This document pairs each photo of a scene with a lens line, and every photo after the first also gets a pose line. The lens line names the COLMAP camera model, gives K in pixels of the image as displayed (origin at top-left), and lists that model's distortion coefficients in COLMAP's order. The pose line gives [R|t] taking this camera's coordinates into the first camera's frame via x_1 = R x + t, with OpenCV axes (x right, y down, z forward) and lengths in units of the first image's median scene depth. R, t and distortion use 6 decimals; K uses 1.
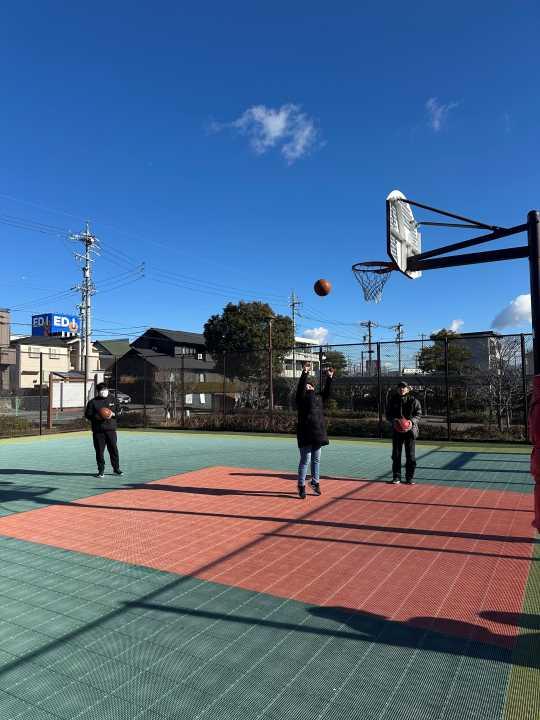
lens RADIAL K [[506.1, 0, 265.5], [0, 506.1, 363.3], [0, 0, 1]] dist [0.079683, -0.077170]
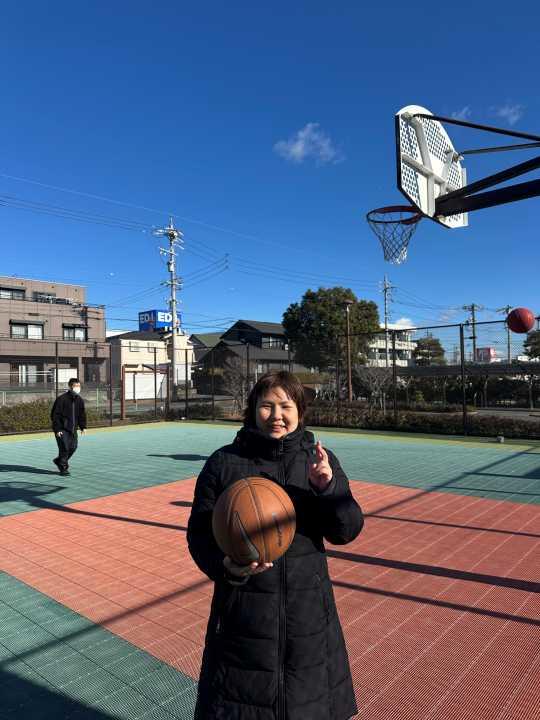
lens RADIAL K [[506.1, 0, 265.6], [0, 506.1, 363.1], [0, 0, 1]] dist [0.079683, -0.077170]
pose [[0.980040, -0.013594, -0.198334, 0.076882], [0.016882, 0.999747, 0.014895, 0.006620], [0.198081, -0.017946, 0.980021, 0.096484]]
